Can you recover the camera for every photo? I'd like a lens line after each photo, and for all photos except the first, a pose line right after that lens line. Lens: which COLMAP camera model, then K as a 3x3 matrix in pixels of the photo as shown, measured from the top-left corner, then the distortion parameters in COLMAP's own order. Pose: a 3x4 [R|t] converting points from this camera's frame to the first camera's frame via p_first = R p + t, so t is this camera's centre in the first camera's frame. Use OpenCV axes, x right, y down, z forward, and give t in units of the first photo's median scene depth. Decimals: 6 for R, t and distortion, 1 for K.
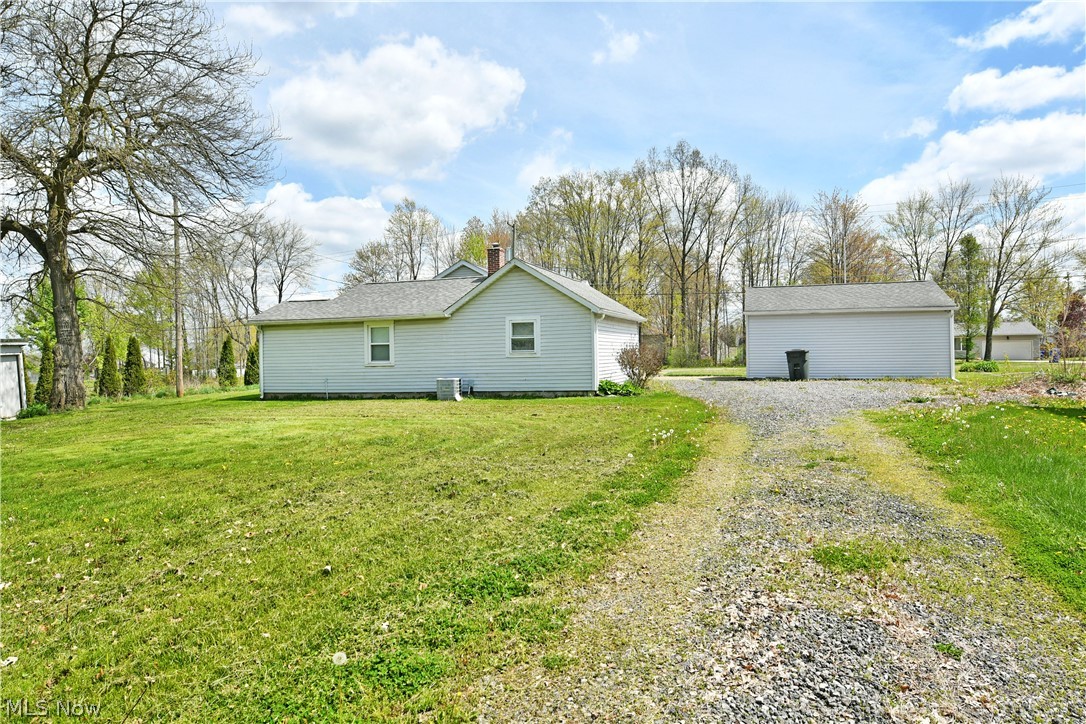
lens RADIAL K [[654.6, 0, 543.0], [0, 654.6, 362.0], [0, 0, 1]] dist [-0.024473, 0.000415]
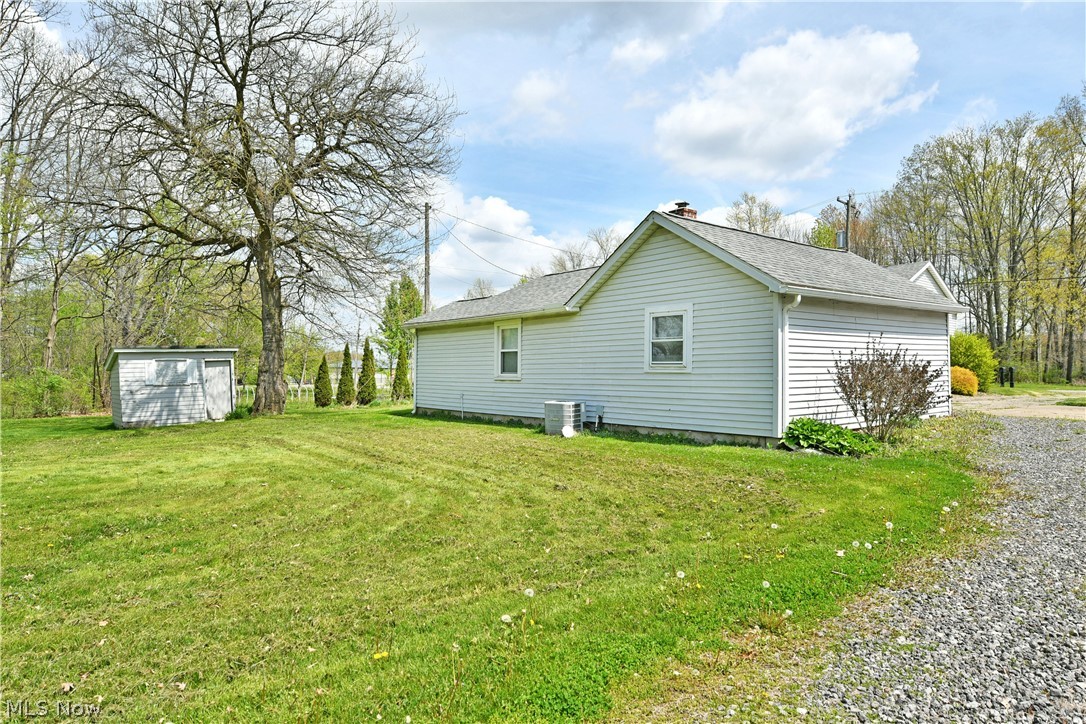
lens RADIAL K [[635.4, 0, 542.0], [0, 635.4, 328.4], [0, 0, 1]] dist [-0.005661, 0.000450]
pose [[0.828068, -0.018425, -0.560324, 0.193093], [-0.018148, 0.998055, -0.059639, -0.010325], [0.560334, 0.059554, 0.826123, 0.418023]]
